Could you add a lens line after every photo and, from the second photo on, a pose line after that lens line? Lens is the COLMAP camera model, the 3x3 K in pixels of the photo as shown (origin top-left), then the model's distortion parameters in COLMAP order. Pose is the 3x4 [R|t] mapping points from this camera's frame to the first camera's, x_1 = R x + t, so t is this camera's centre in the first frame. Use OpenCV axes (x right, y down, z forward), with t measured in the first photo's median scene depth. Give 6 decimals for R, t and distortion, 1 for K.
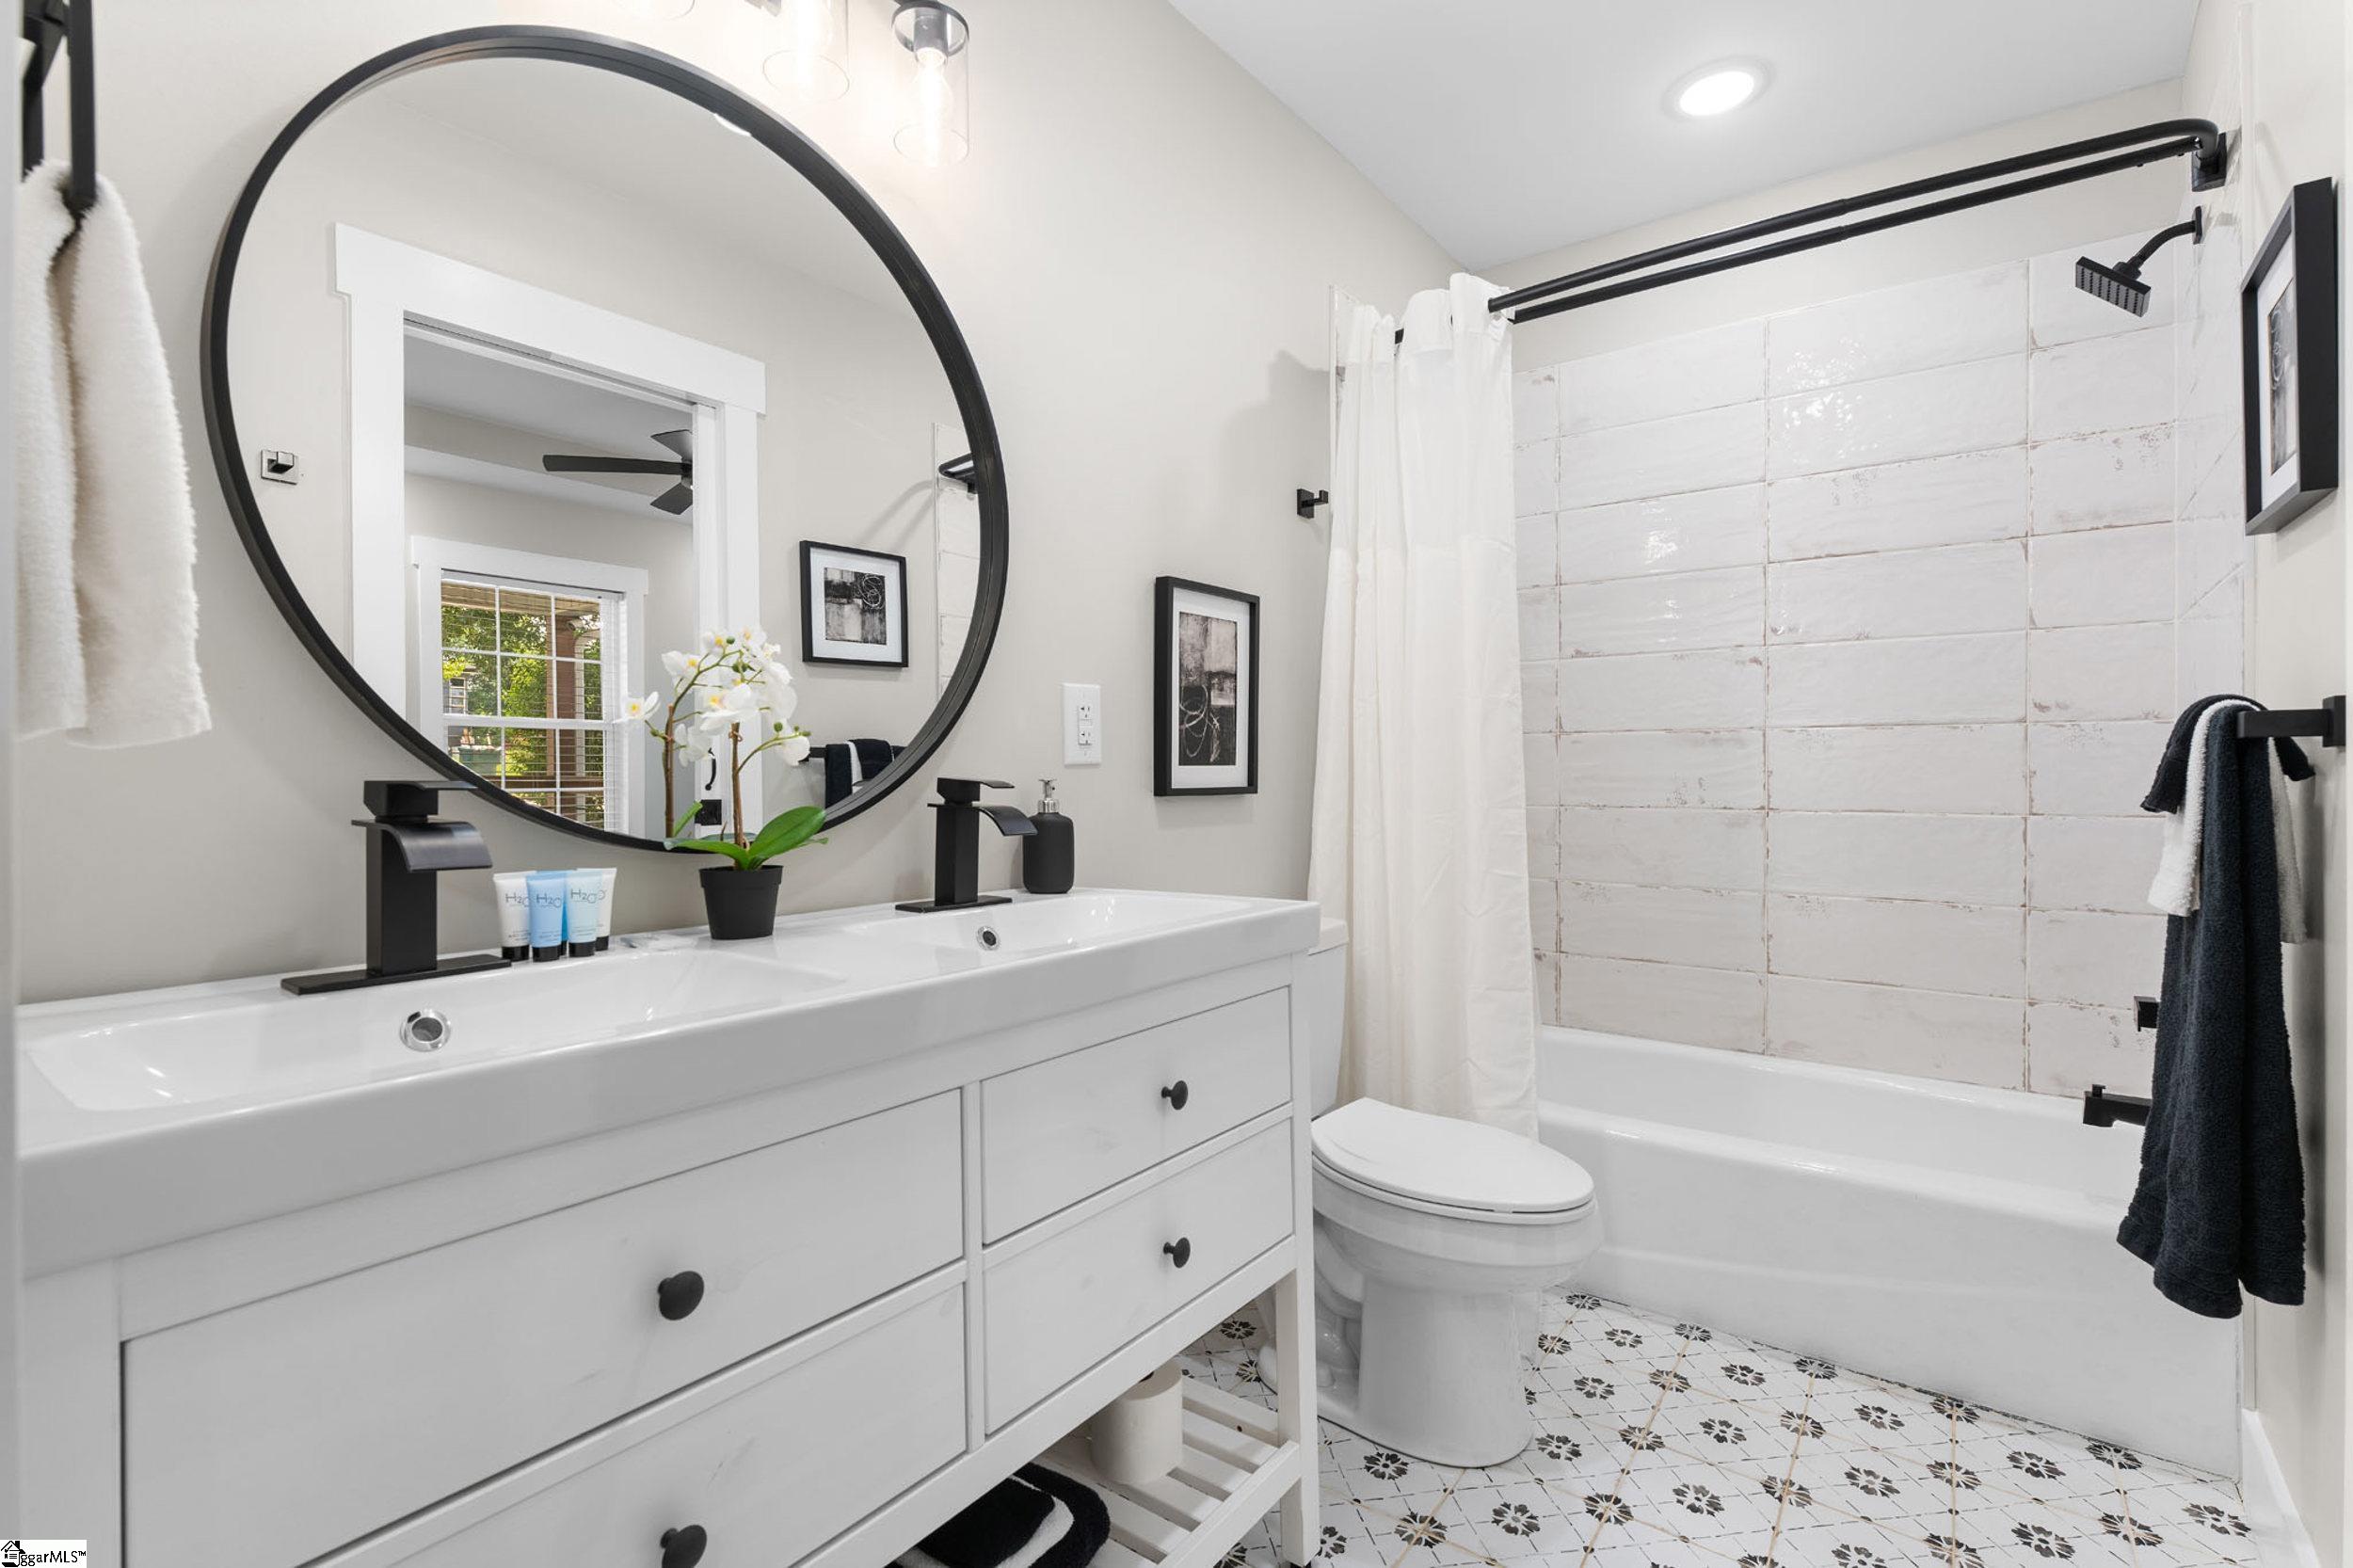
lens RADIAL K [[1081.1, 0, 1159.1], [0, 1081.1, 773.9], [0, 0, 1]] dist [0.002569, -0.000920]
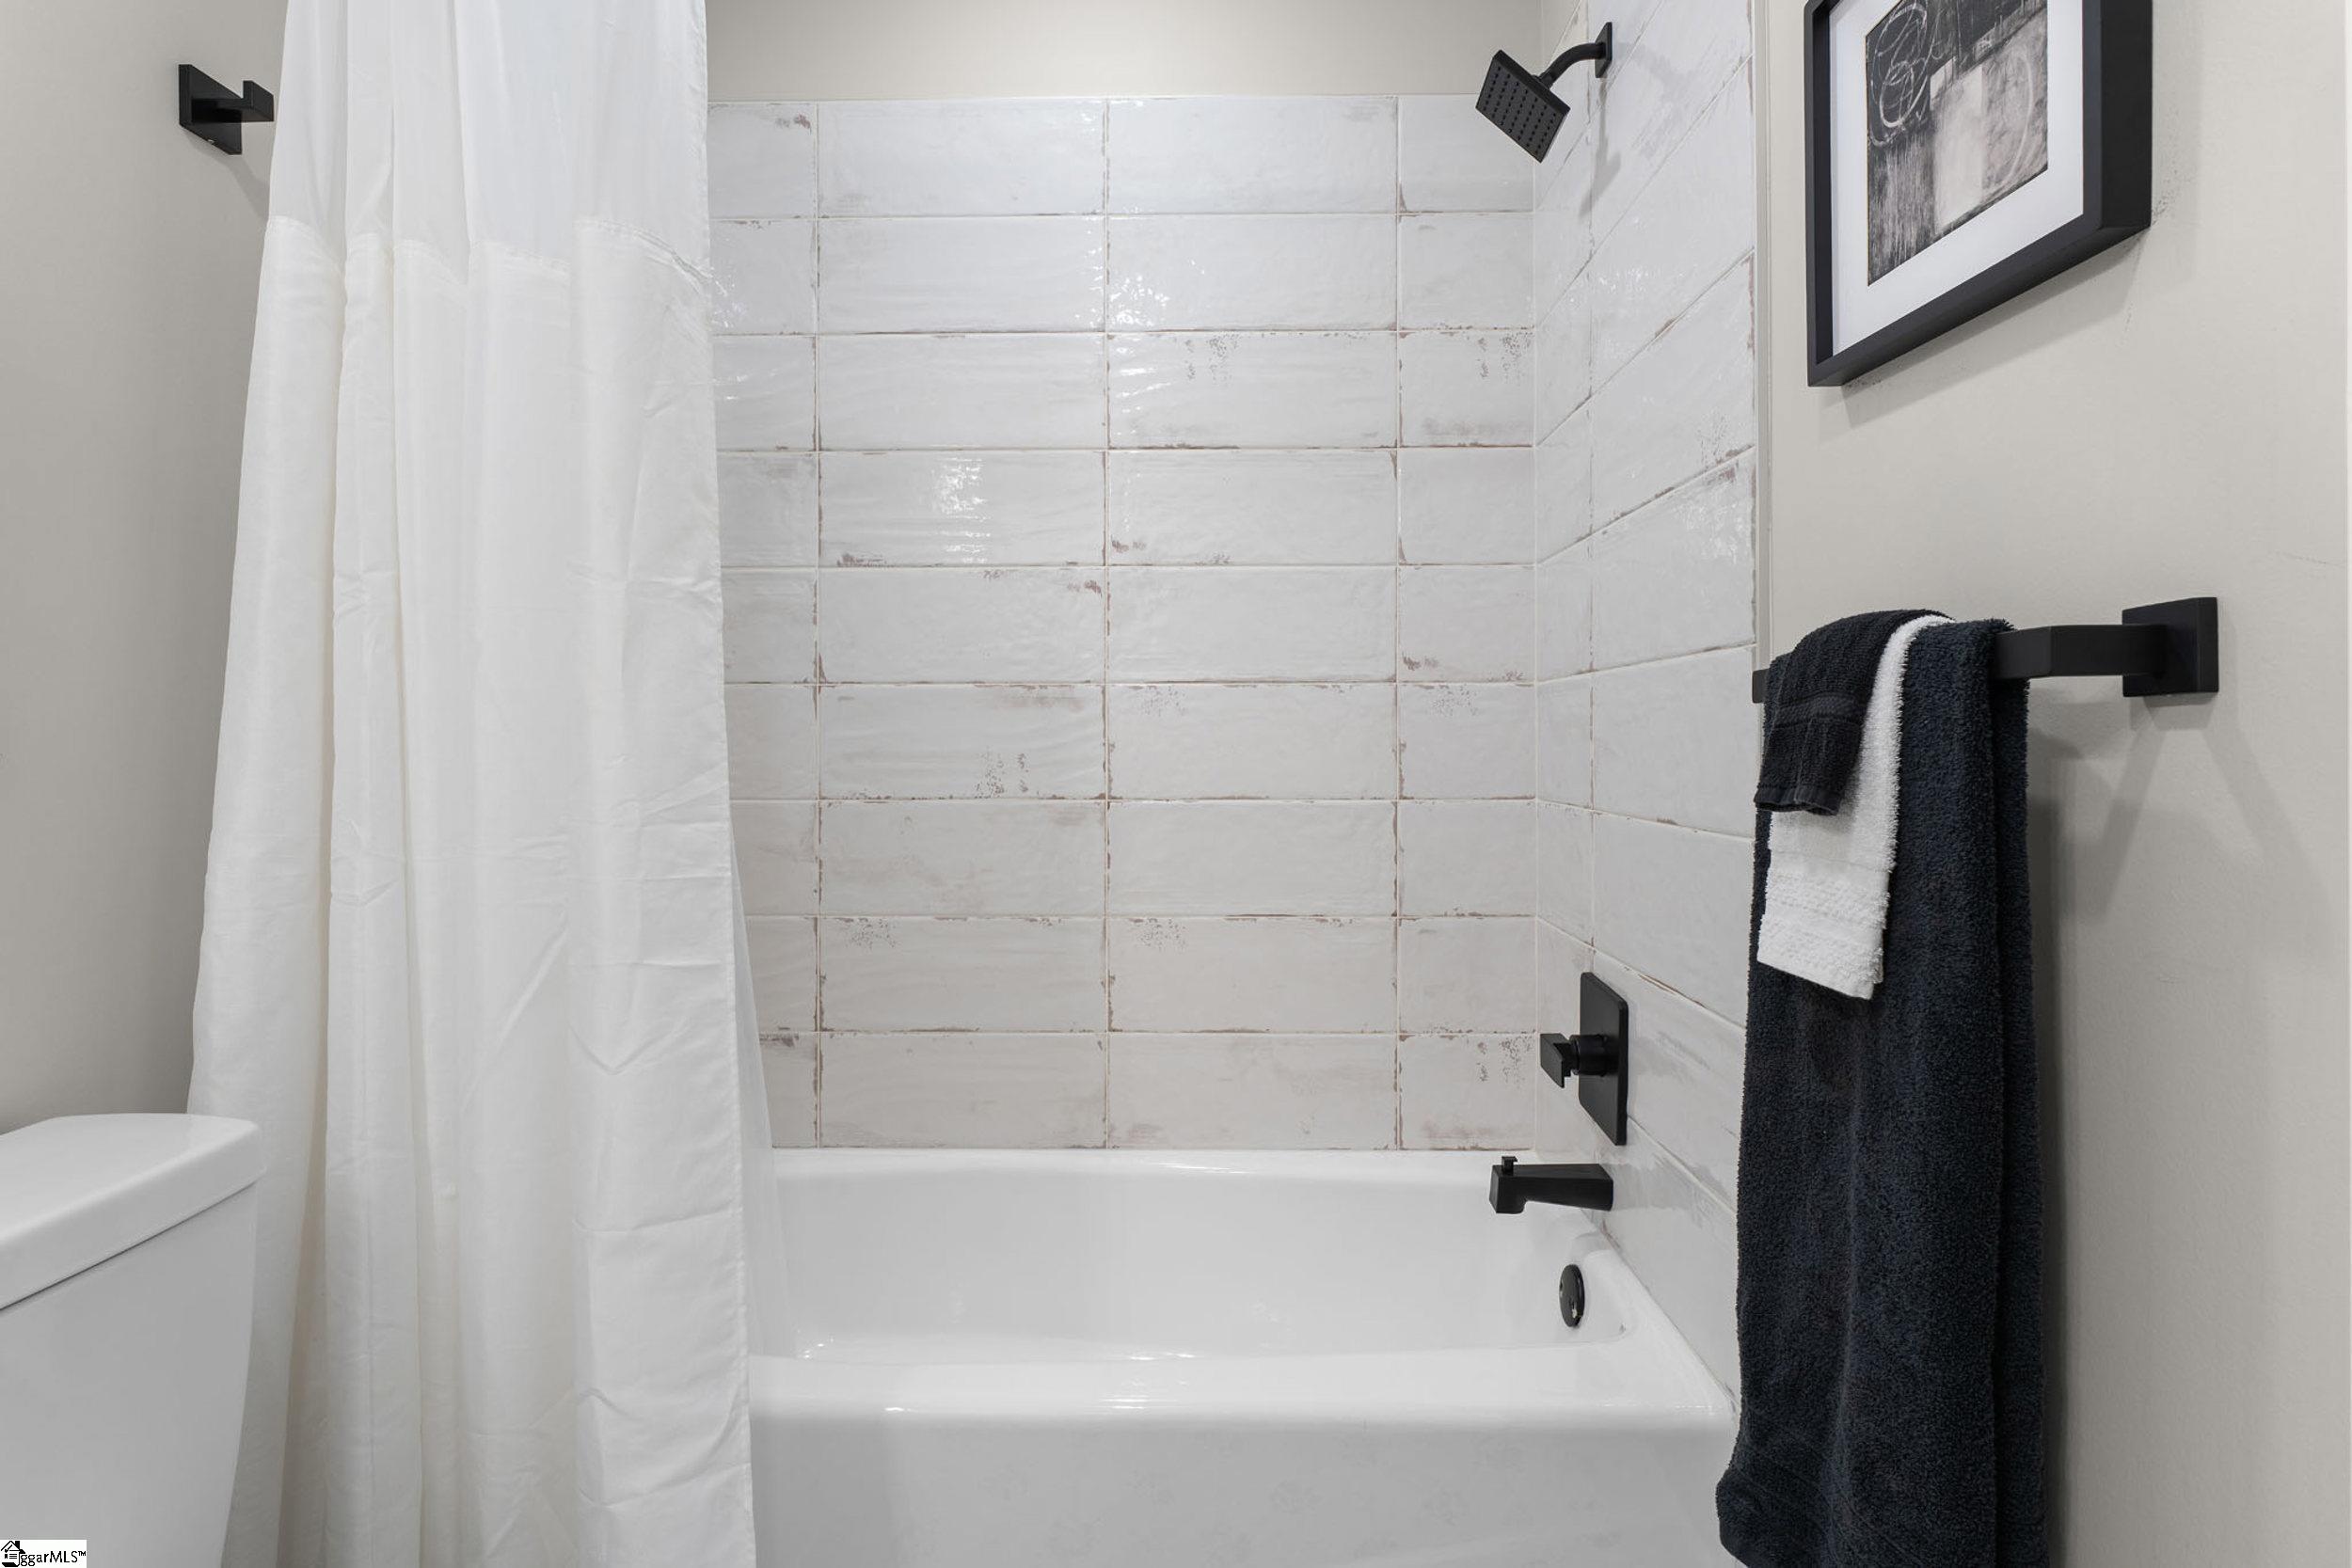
lens RADIAL K [[1137.3, 0, 1176.7], [0, 1137.3, 748.7], [0, 0, 1]] dist [-0.000162, -0.000086]
pose [[0.803136, -0.001781, 0.595793, 0.173172], [0.002036, 0.999998, 0.000245, 0.000503], [-0.595793, 0.001017, 0.803138, 0.417474]]
